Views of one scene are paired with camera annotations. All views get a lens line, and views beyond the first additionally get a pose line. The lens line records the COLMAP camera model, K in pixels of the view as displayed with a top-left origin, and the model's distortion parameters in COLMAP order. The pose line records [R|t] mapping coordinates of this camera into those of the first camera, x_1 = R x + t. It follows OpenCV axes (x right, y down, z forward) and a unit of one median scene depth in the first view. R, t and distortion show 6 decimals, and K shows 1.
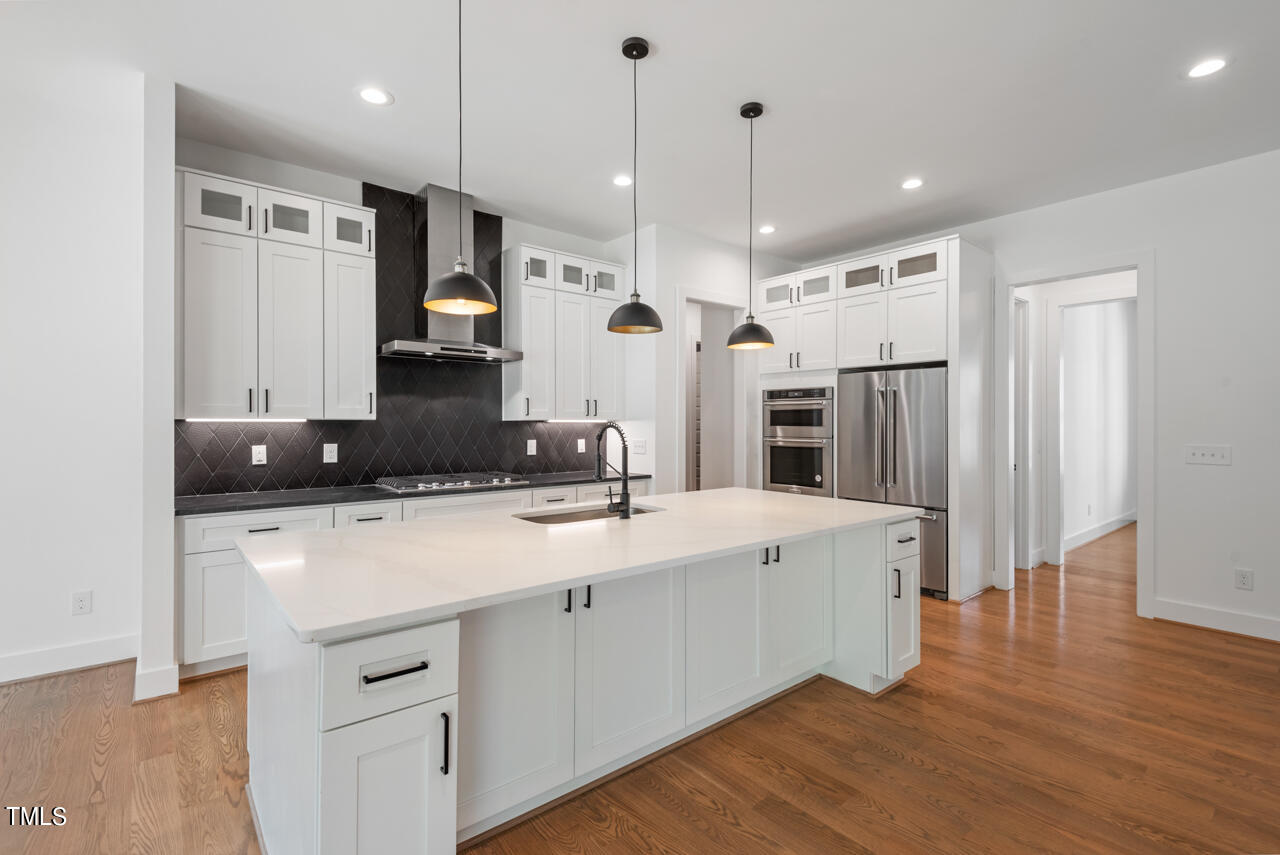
lens RADIAL K [[580.9, 0, 640.0], [0, 580.9, 427.5], [0, 0, 1]] dist [0.036246, -0.000091]
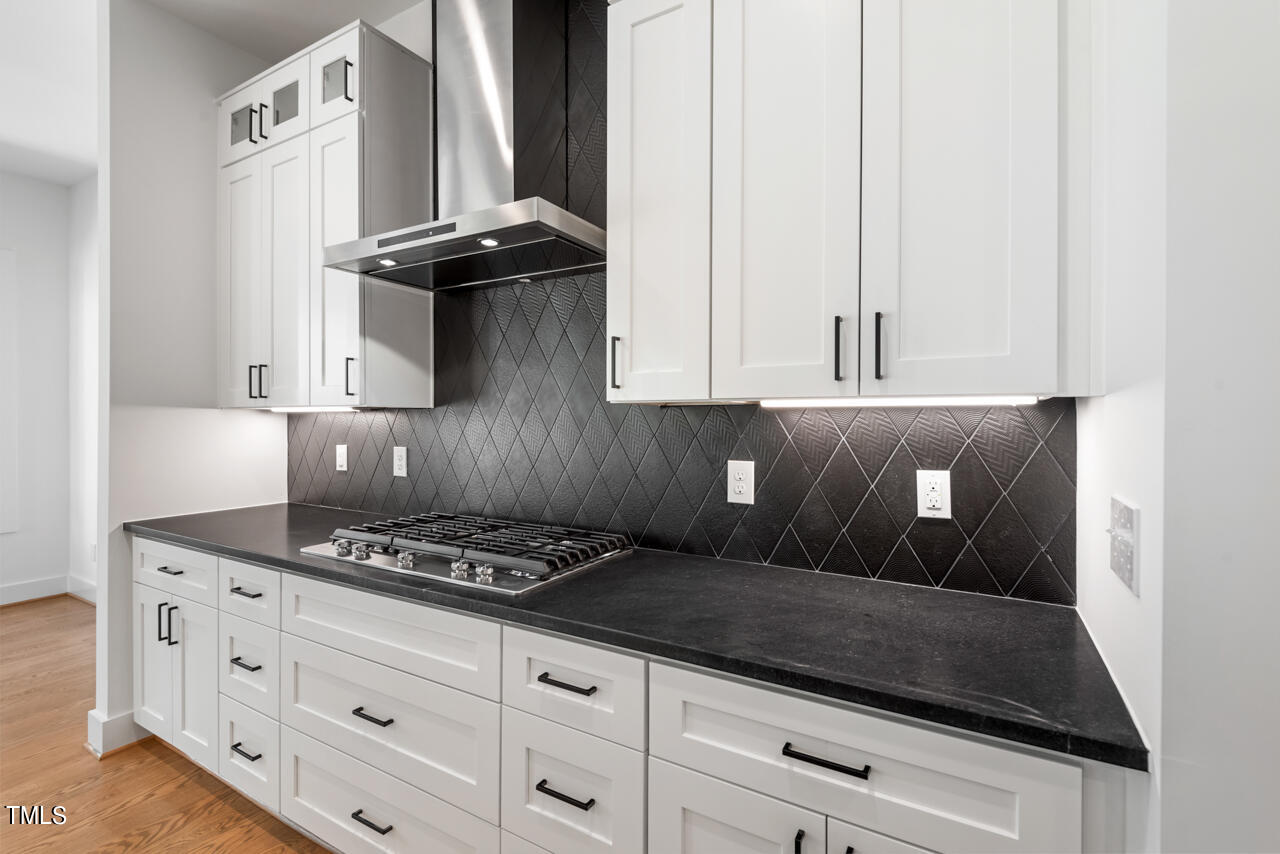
lens RADIAL K [[580.9, 0, 640.0], [0, 580.9, 427.0], [0, 0, 1]] dist [0.036246, -0.000091]
pose [[0.338676, 0.019488, -0.940701, 0.117372], [0.003071, 0.999757, 0.021817, -0.006171], [0.940898, -0.010278, 0.338534, 0.824142]]
